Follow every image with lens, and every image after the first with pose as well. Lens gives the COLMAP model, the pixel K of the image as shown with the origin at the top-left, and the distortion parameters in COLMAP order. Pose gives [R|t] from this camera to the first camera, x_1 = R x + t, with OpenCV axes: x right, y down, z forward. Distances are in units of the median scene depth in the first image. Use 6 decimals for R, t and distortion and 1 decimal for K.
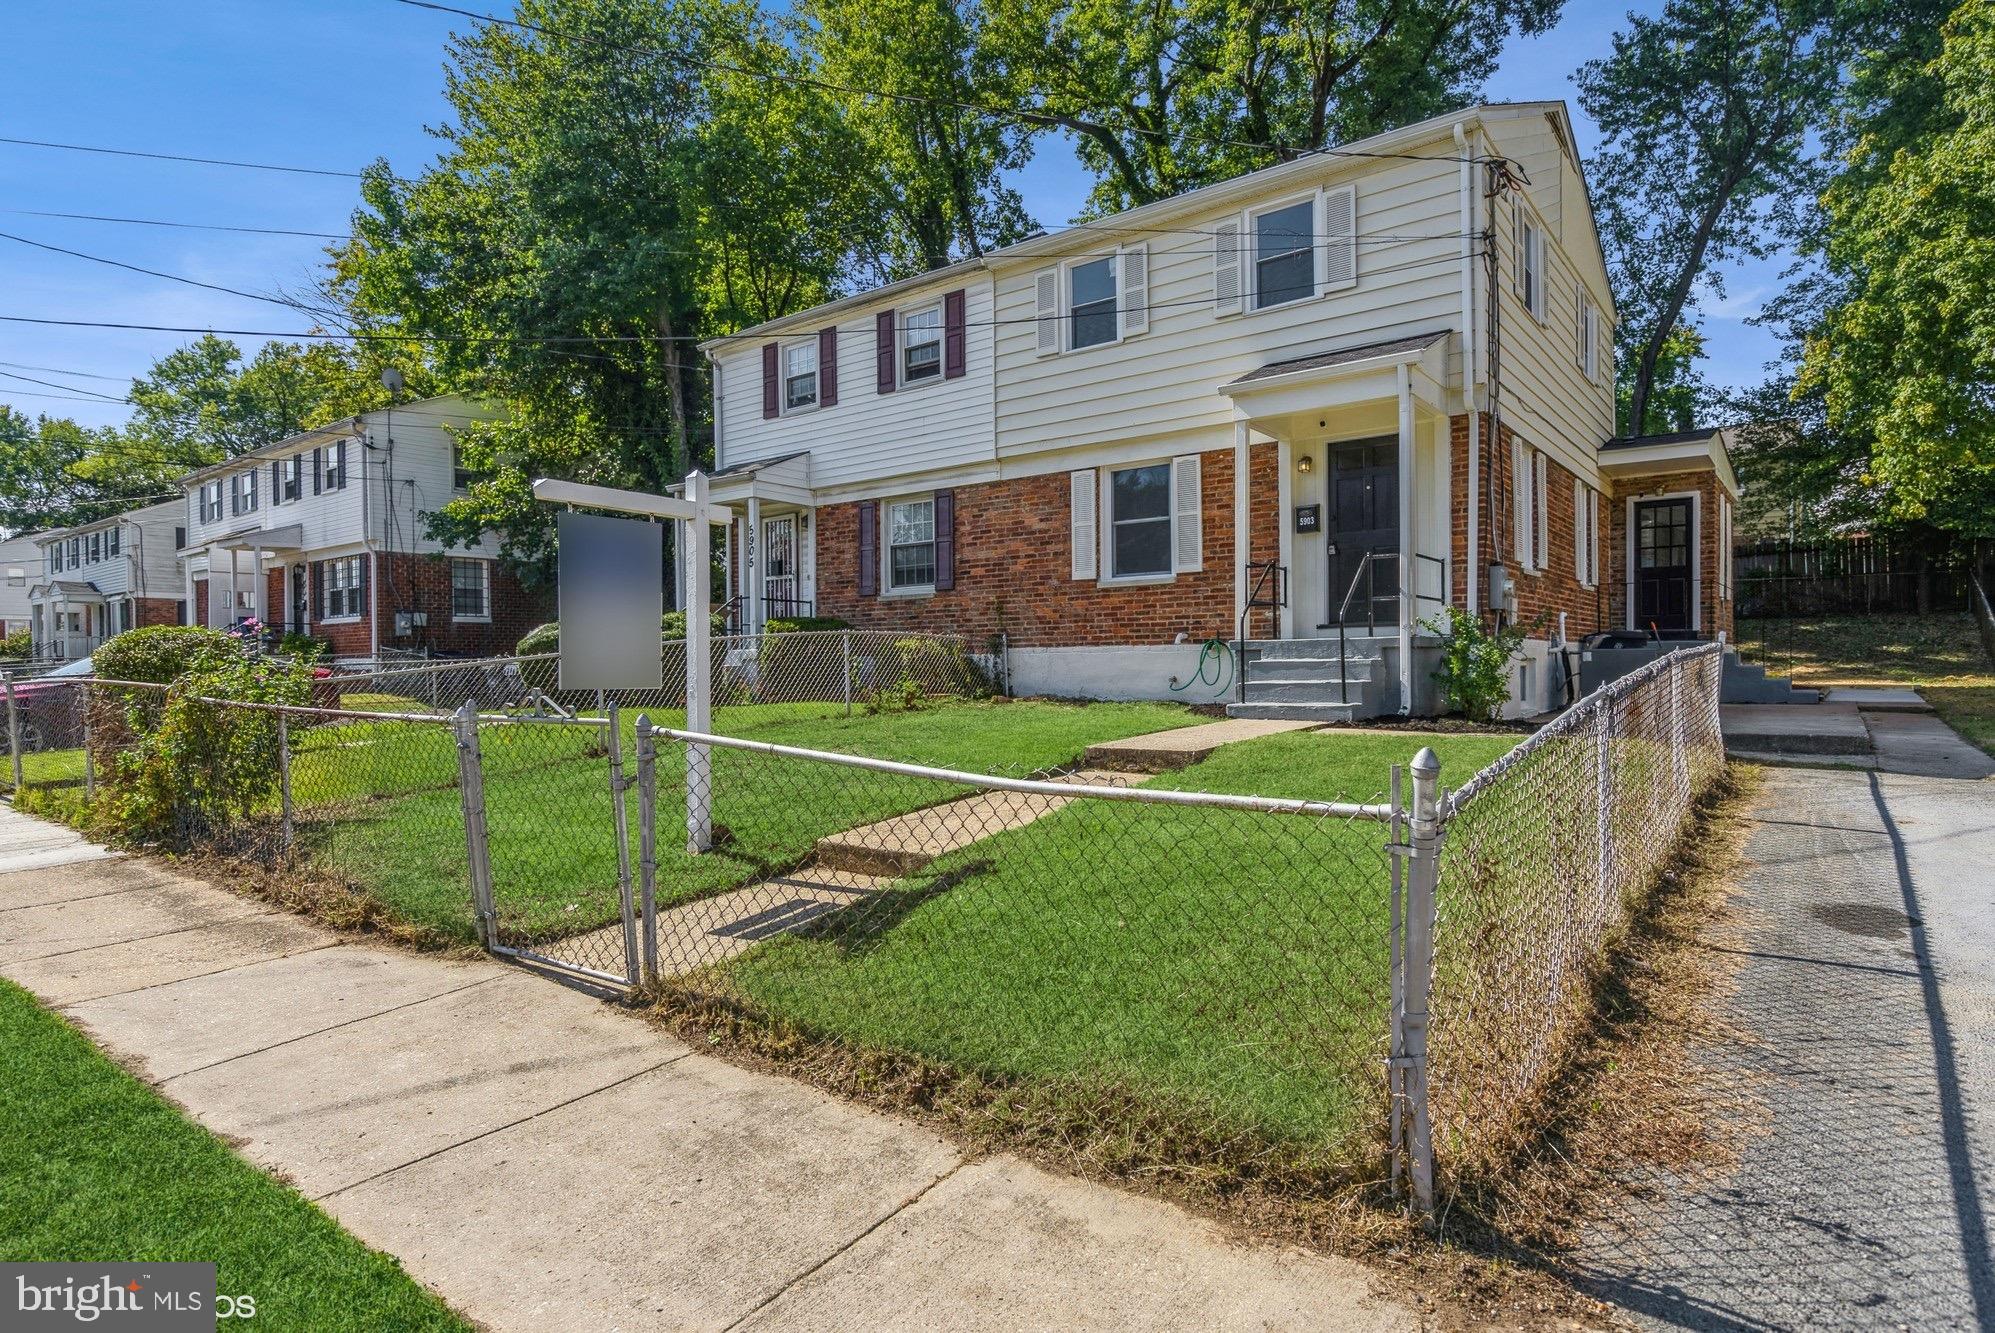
lens RADIAL K [[1099.9, 0, 996.3], [0, 1099.9, 664.9], [0, 0, 1]] dist [-0.002352, 0.000148]
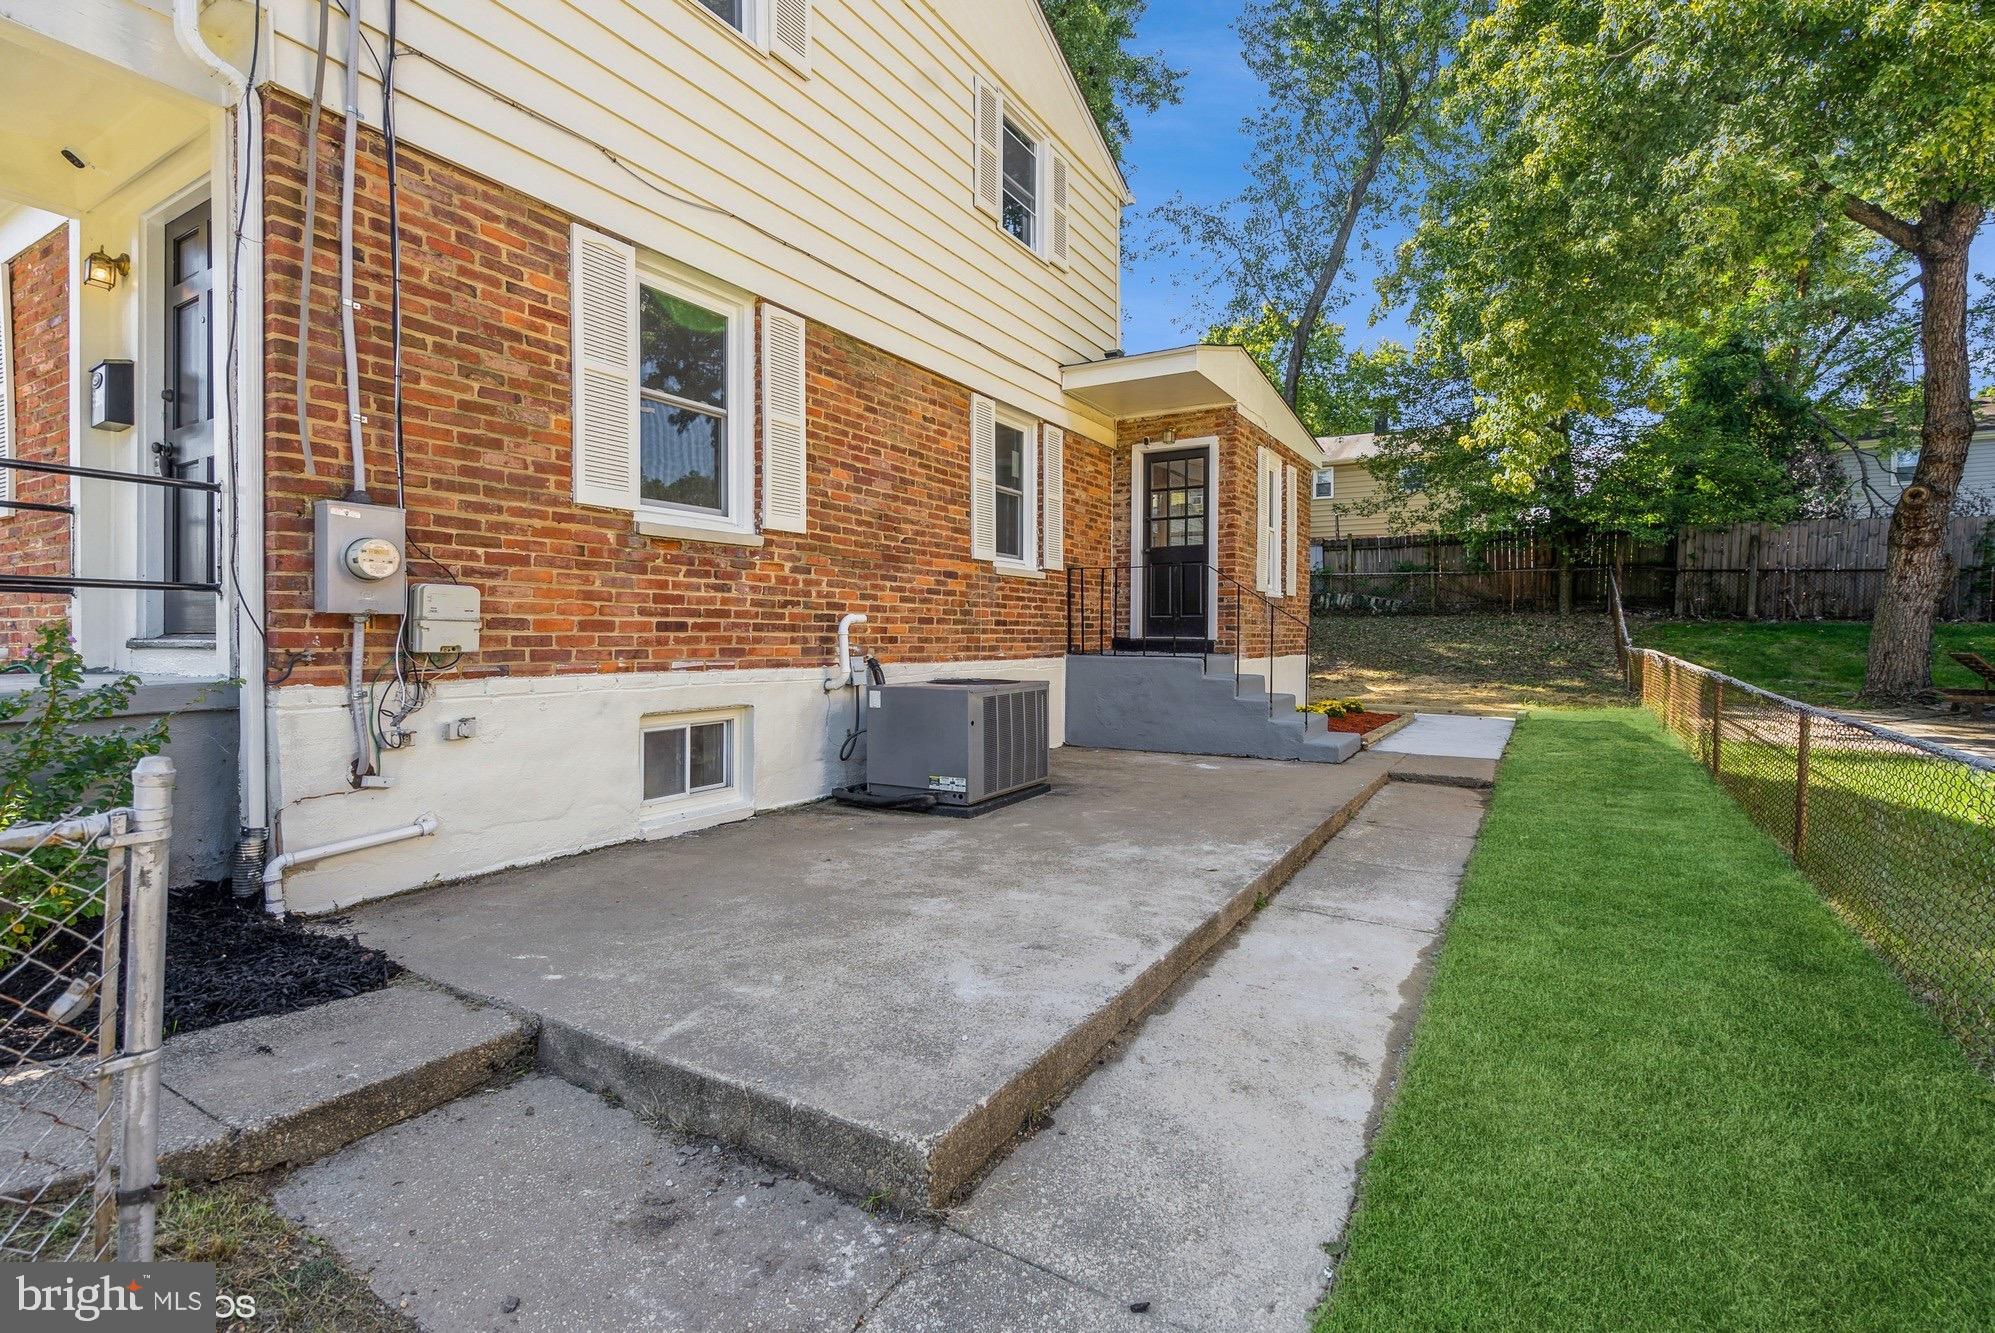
lens RADIAL K [[922.9, 0, 1000.0], [0, 922.9, 652.1], [0, 0, 1]] dist [-0.008000, 0.002364]
pose [[0.992455, 0.013563, 0.121857, 0.427290], [-0.016068, 0.999679, 0.019597, -0.031852], [-0.121552, -0.021407, 0.992354, 0.430775]]
